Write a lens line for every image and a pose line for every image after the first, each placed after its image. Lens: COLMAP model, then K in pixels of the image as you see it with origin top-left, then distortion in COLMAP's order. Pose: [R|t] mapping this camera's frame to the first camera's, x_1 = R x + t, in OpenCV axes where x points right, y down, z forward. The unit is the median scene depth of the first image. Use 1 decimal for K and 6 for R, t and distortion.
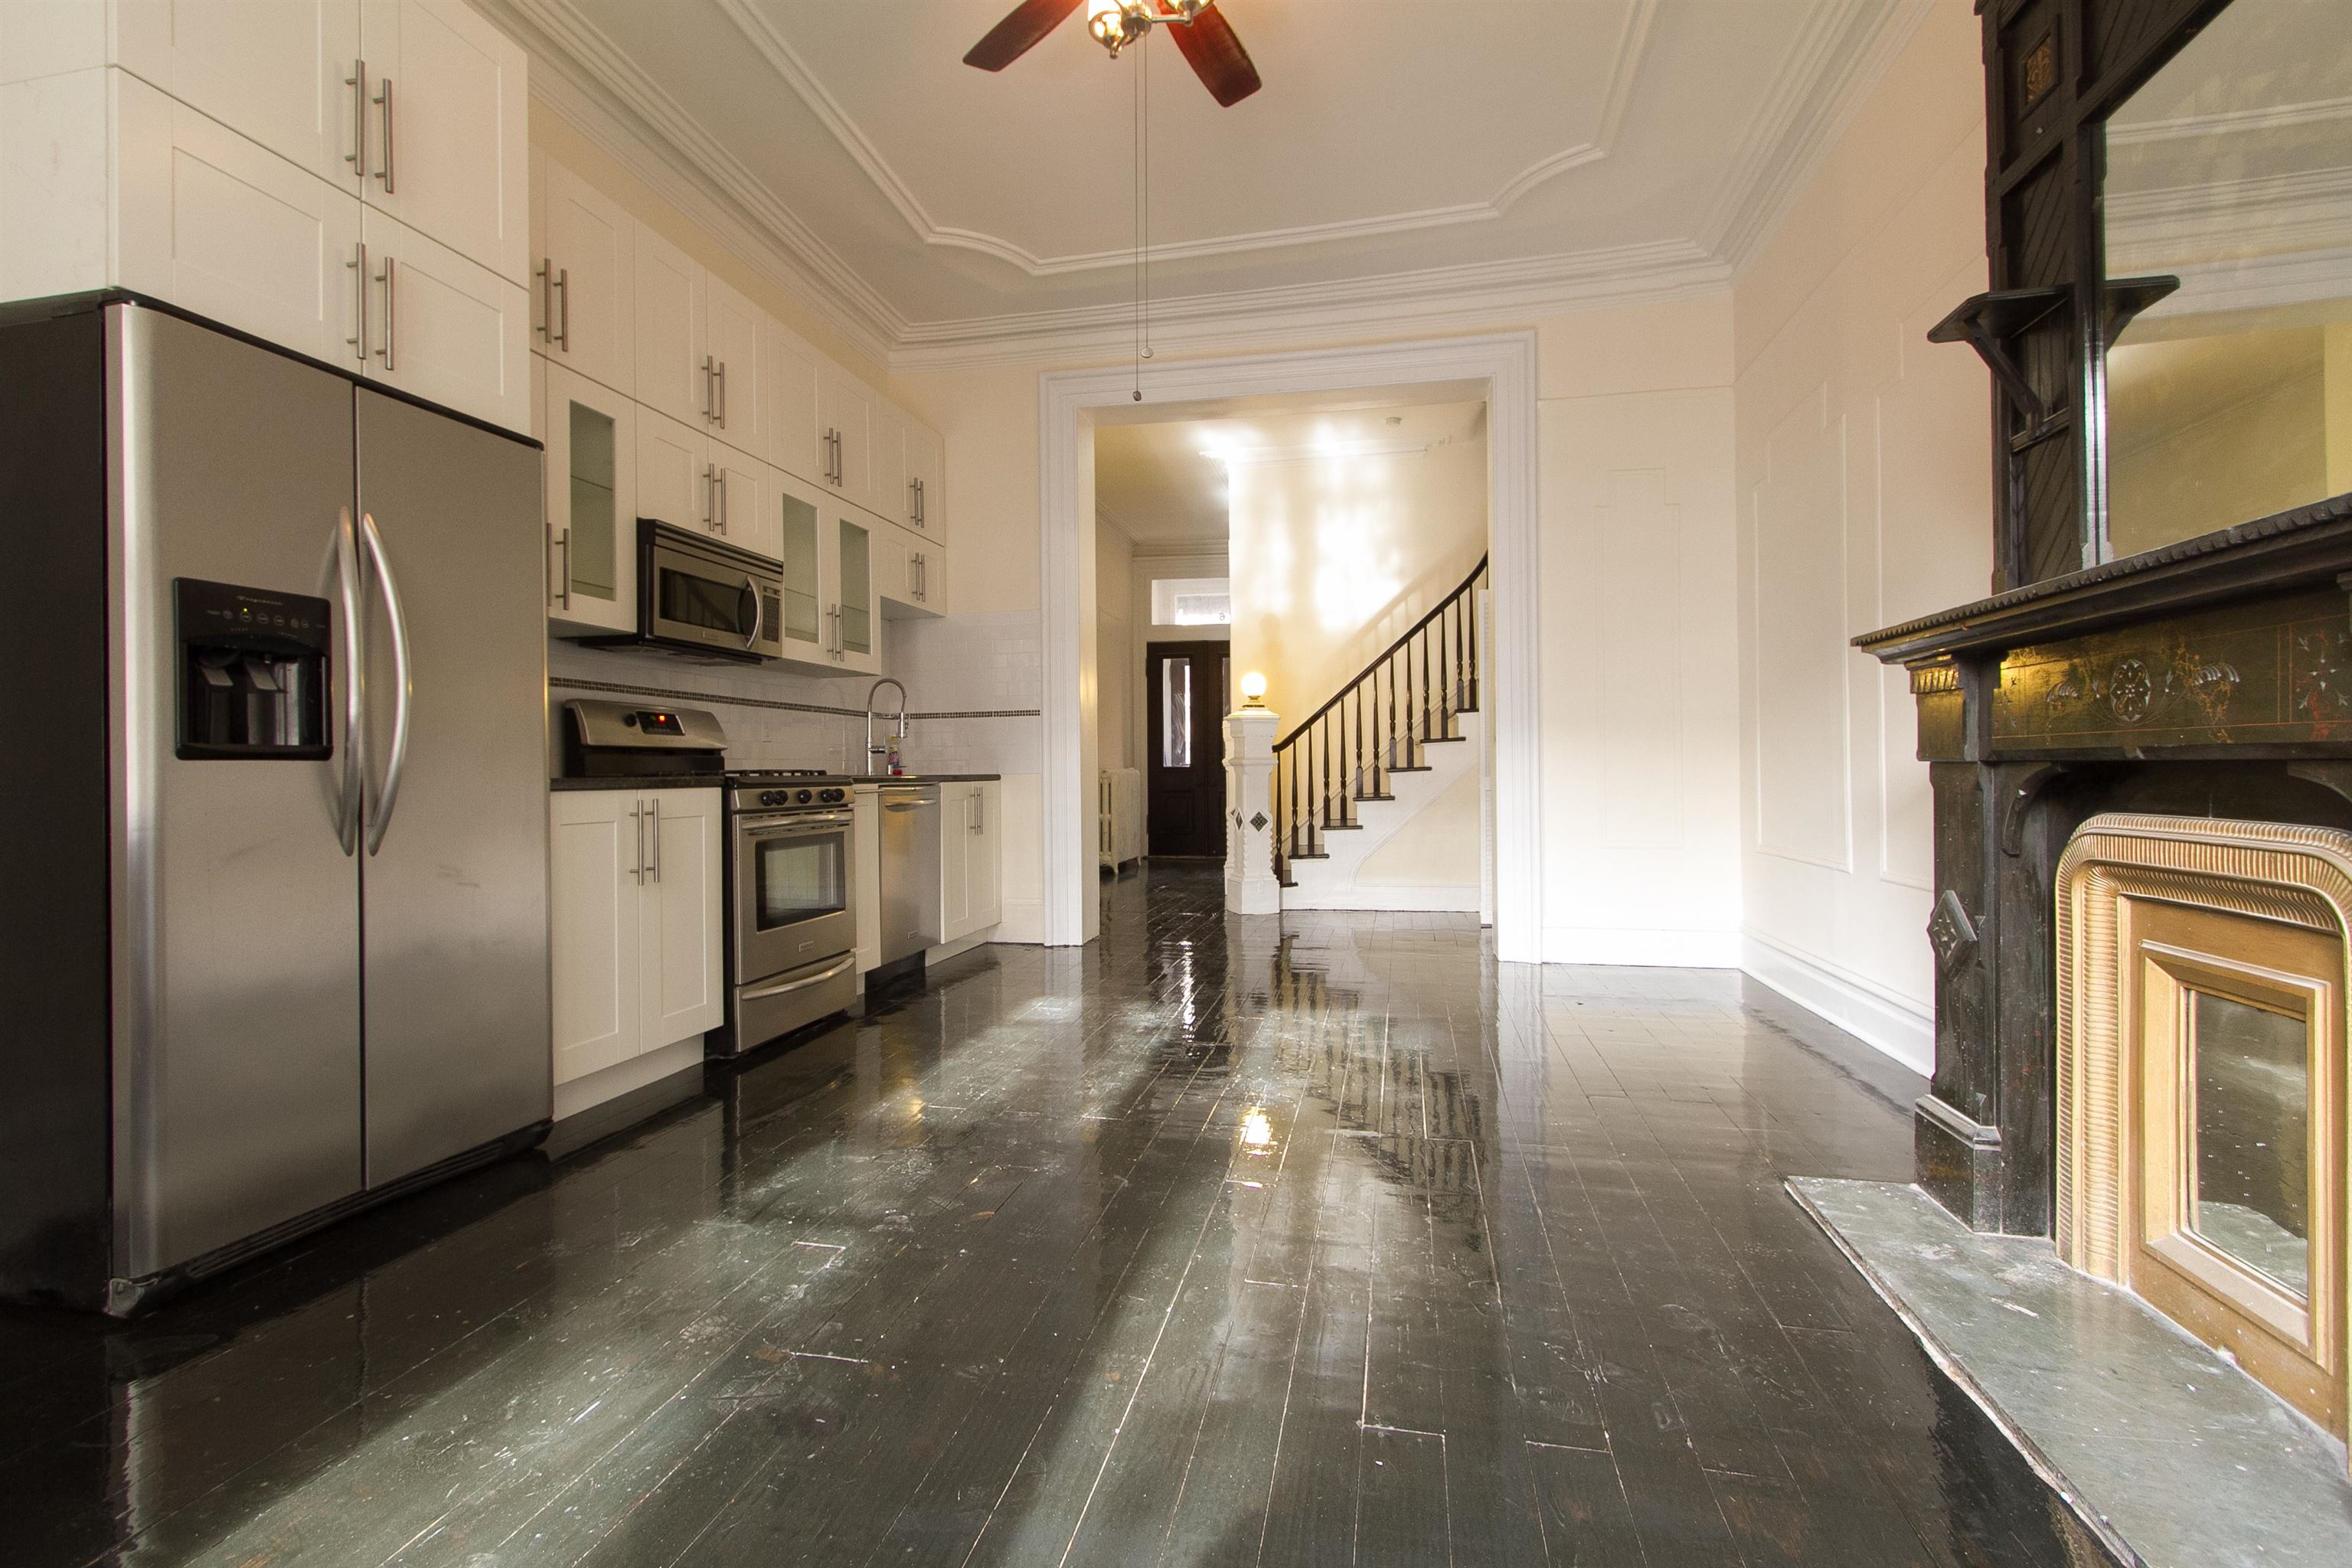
lens RADIAL K [[1077.9, 0, 1171.9], [0, 1077.9, 778.2], [0, 0, 1]] dist [-0.003840, -0.000056]
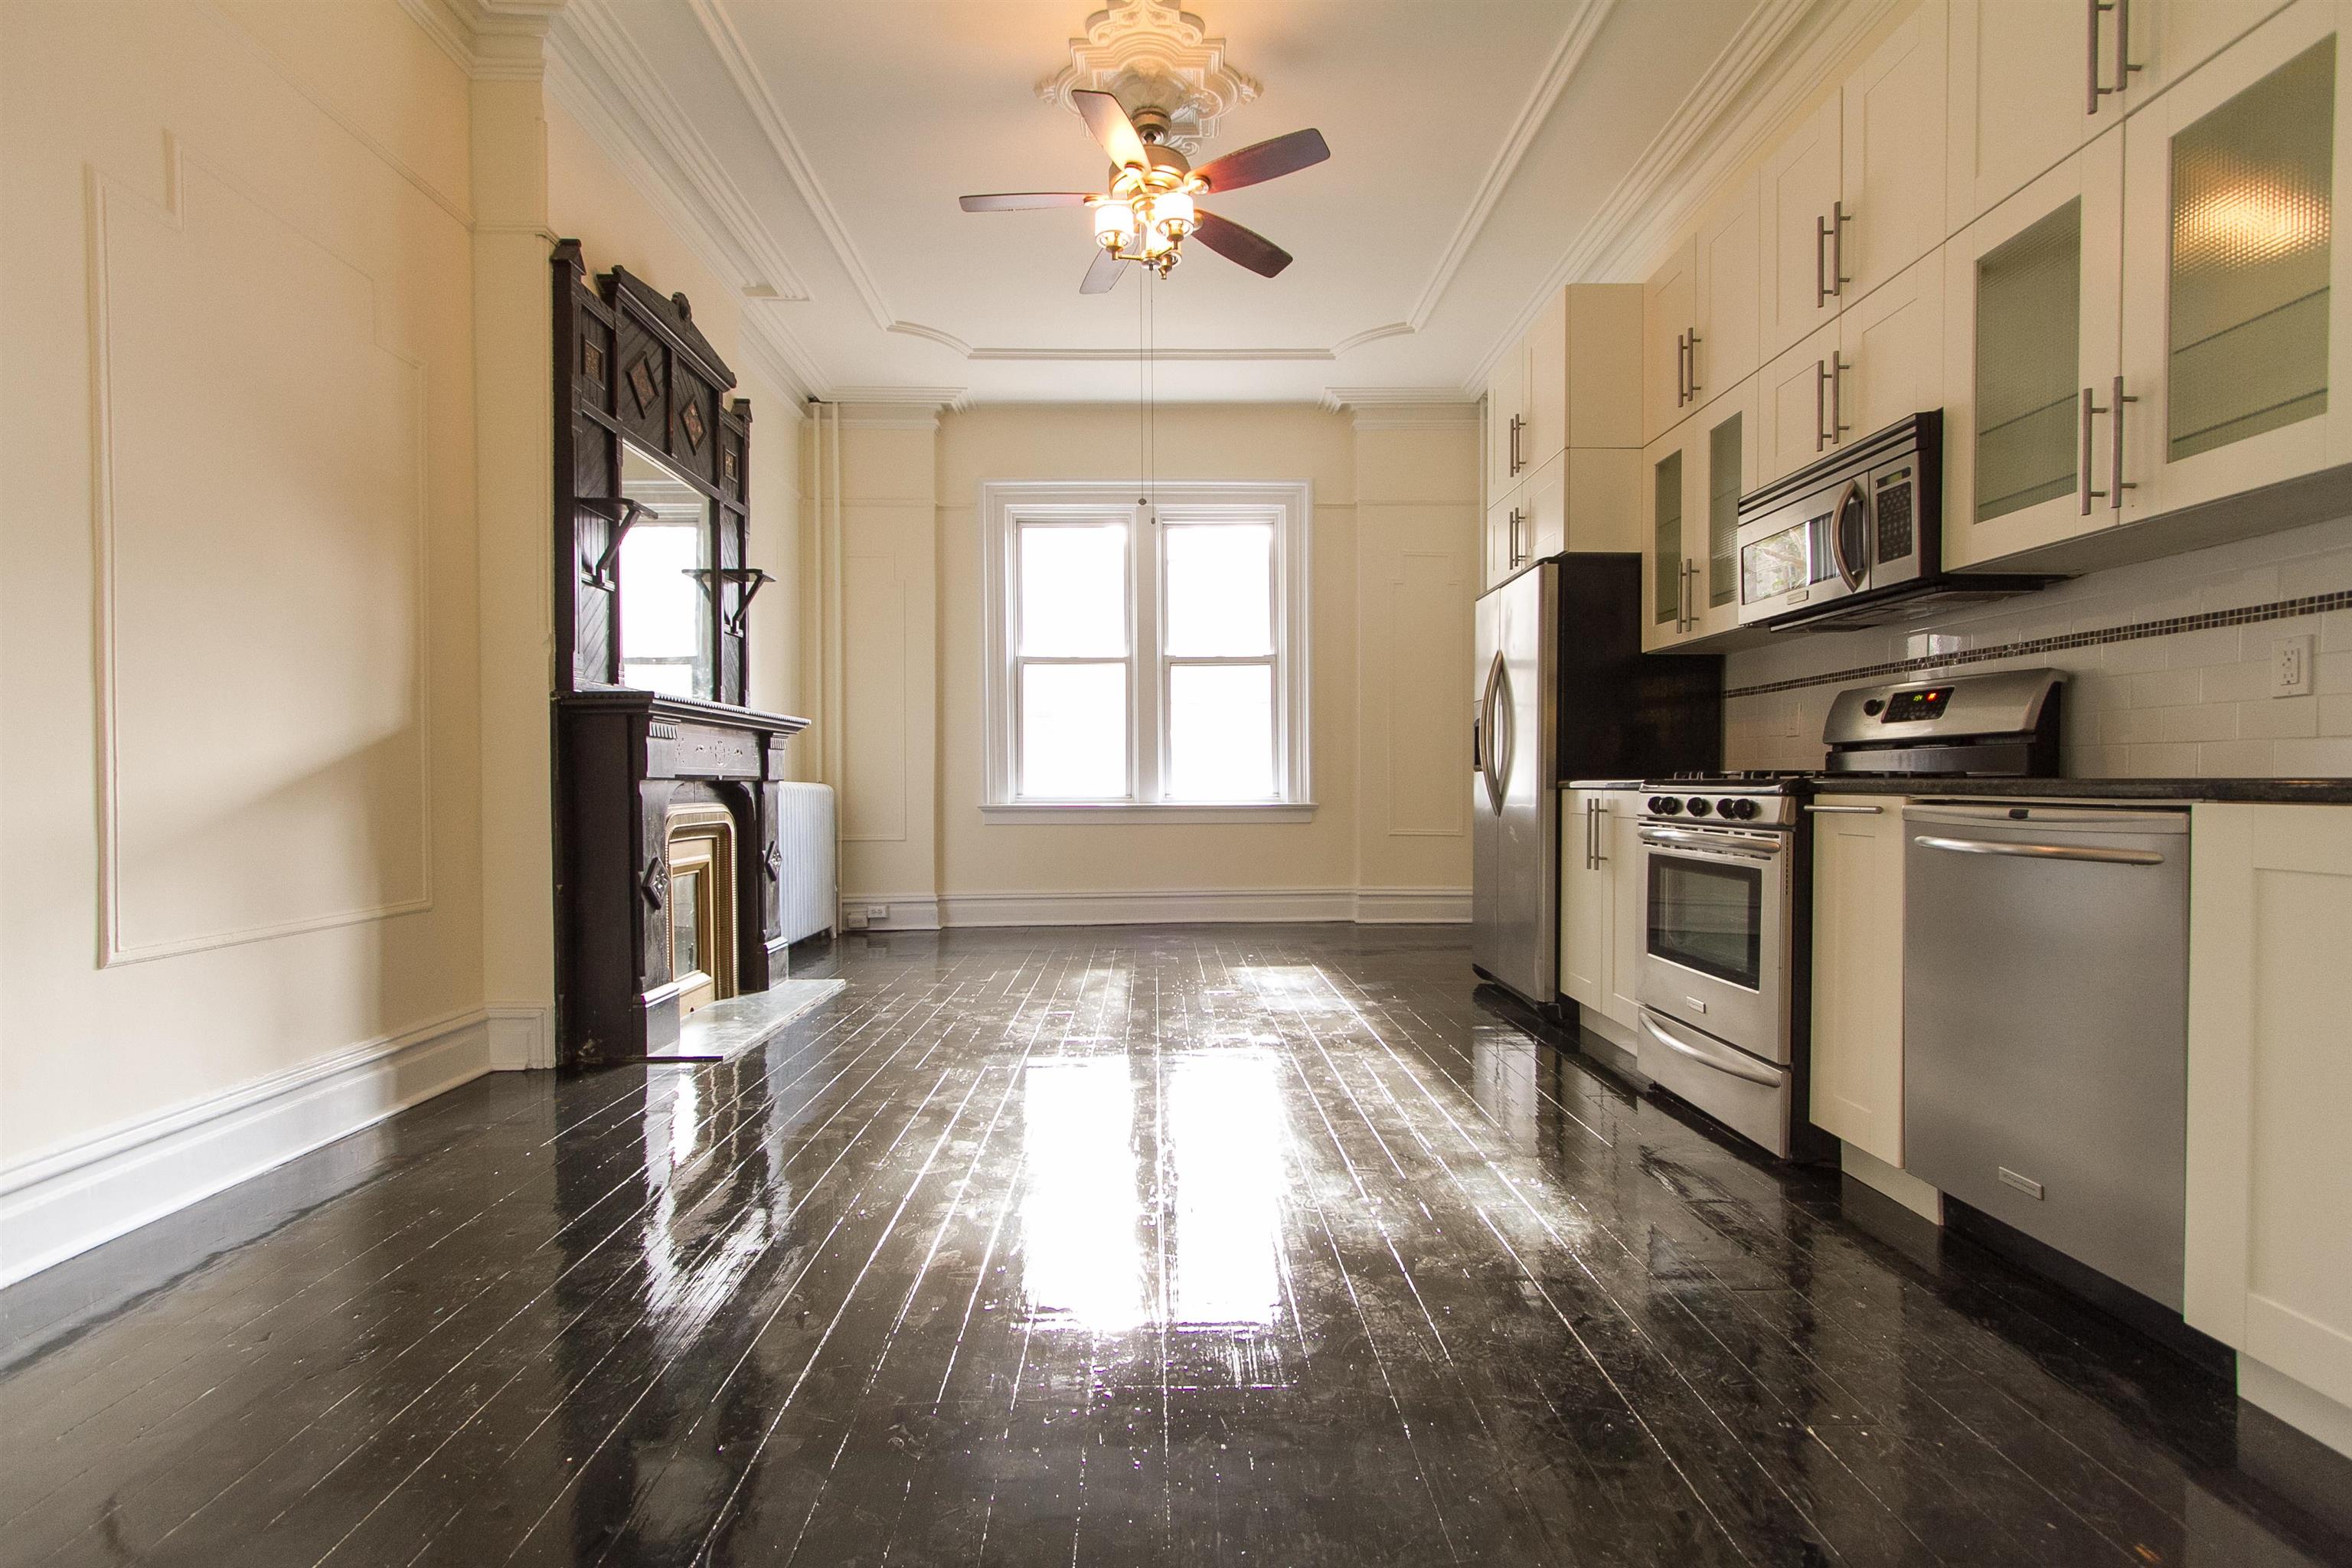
lens RADIAL K [[1077.9, 0, 1174.1], [0, 1077.9, 787.4], [0, 0, 1]] dist [-0.003840, -0.000056]
pose [[-0.974223, 0.014395, -0.225129, 0.183332], [0.011317, 0.999824, 0.014957, -0.011556], [0.225304, 0.012024, -0.974214, 1.621959]]
